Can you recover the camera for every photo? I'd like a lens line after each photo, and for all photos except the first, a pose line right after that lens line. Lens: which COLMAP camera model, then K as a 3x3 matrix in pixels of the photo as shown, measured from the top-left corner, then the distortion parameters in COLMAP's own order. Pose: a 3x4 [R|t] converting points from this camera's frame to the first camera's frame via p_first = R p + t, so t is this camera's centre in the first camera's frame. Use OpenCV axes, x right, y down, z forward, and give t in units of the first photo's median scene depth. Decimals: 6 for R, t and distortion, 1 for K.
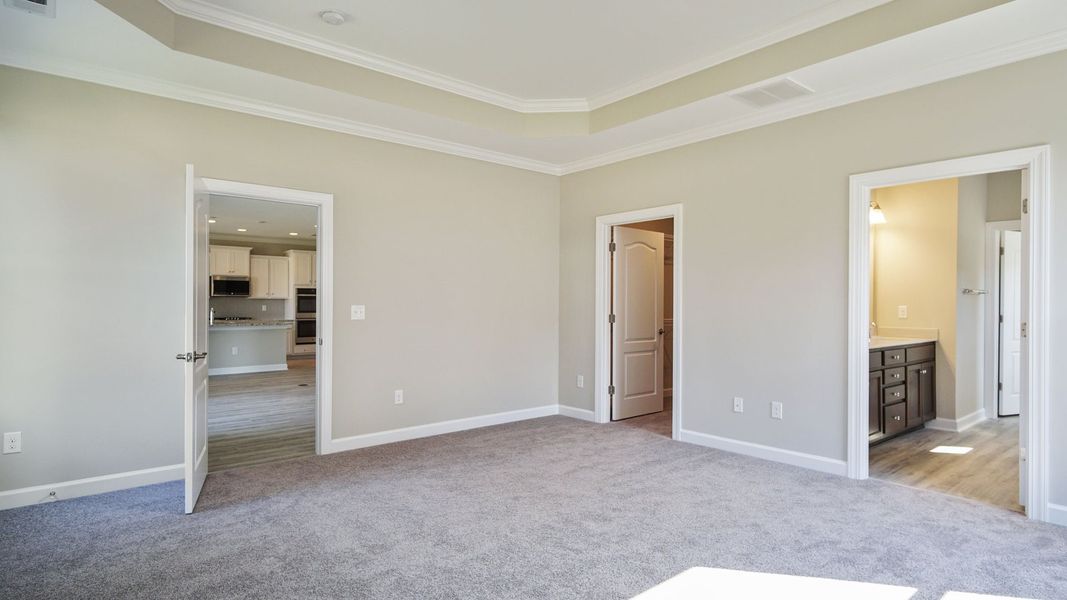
lens RADIAL K [[573.2, 0, 534.4], [0, 573.2, 300.4], [0, 0, 1]] dist [-0.004815, -0.003088]
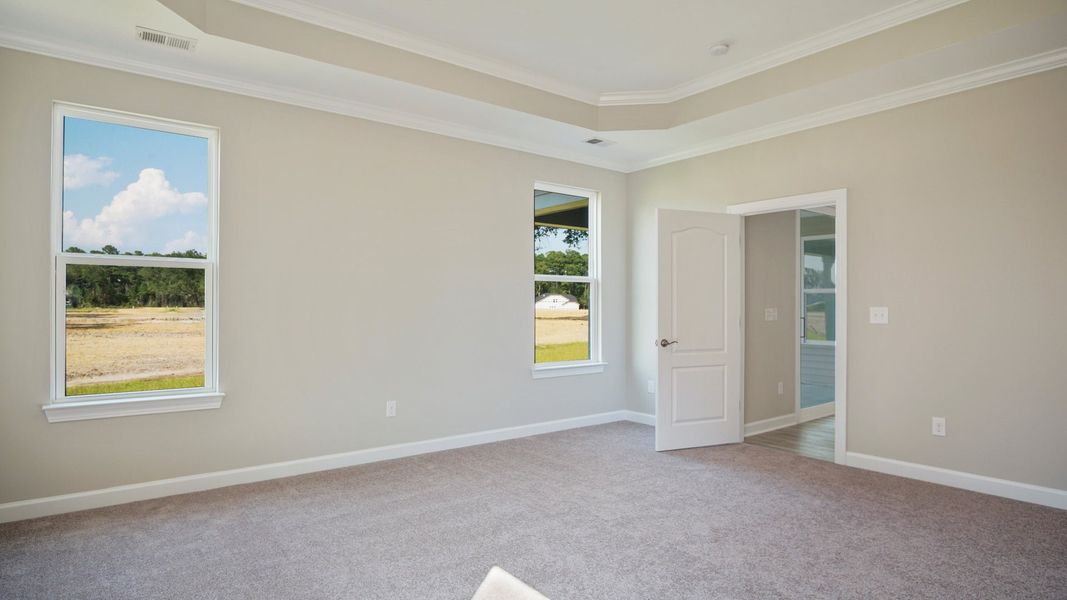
lens RADIAL K [[573.2, 0, 524.0], [0, 573.2, 298.4], [0, 0, 1]] dist [-0.004815, -0.003088]
pose [[-0.044590, -0.001361, -0.999004, 0.803285], [0.006710, 0.999976, -0.001662, -0.009728], [0.998983, -0.006778, -0.044580, 0.685068]]
